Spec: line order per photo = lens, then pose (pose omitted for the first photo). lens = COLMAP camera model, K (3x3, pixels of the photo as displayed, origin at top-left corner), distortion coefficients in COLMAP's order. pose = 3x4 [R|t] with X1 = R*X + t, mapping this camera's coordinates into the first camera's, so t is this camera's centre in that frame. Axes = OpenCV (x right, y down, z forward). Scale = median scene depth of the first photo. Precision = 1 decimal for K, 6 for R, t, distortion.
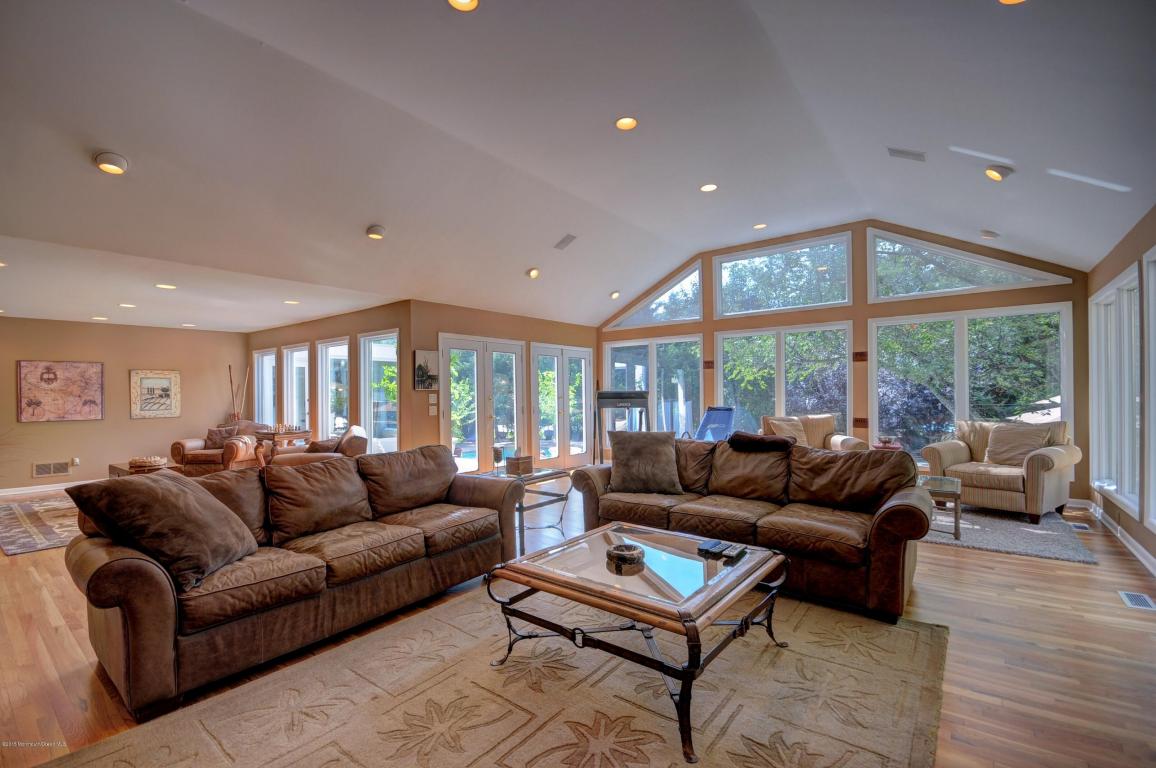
lens RADIAL K [[508.7, 0, 577.2], [0, 508.7, 391.1], [0, 0, 1]] dist [0.001660, 0.000030]
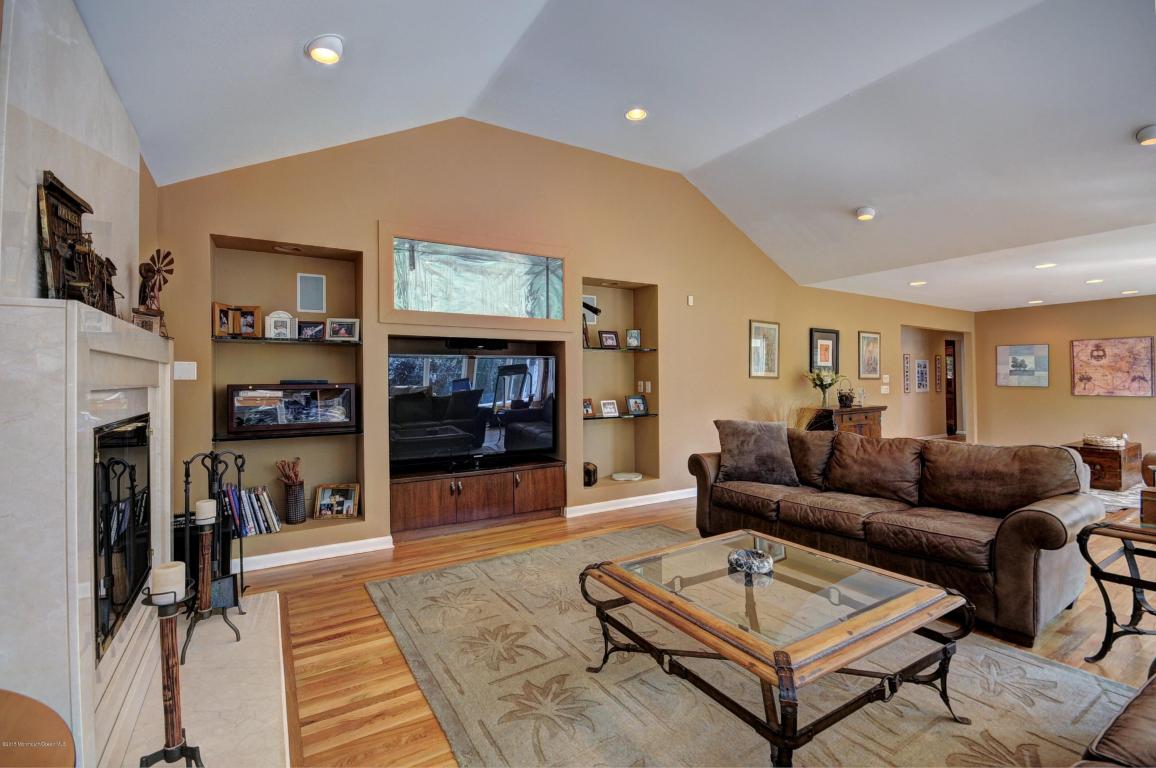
lens RADIAL K [[508.7, 0, 576.6], [0, 508.7, 381.3], [0, 0, 1]] dist [0.001660, 0.000030]
pose [[-0.344725, 0.018270, -0.938526, 0.336555], [0.015429, 0.999786, 0.013795, -0.002448], [0.938577, -0.009725, -0.344933, 0.341836]]
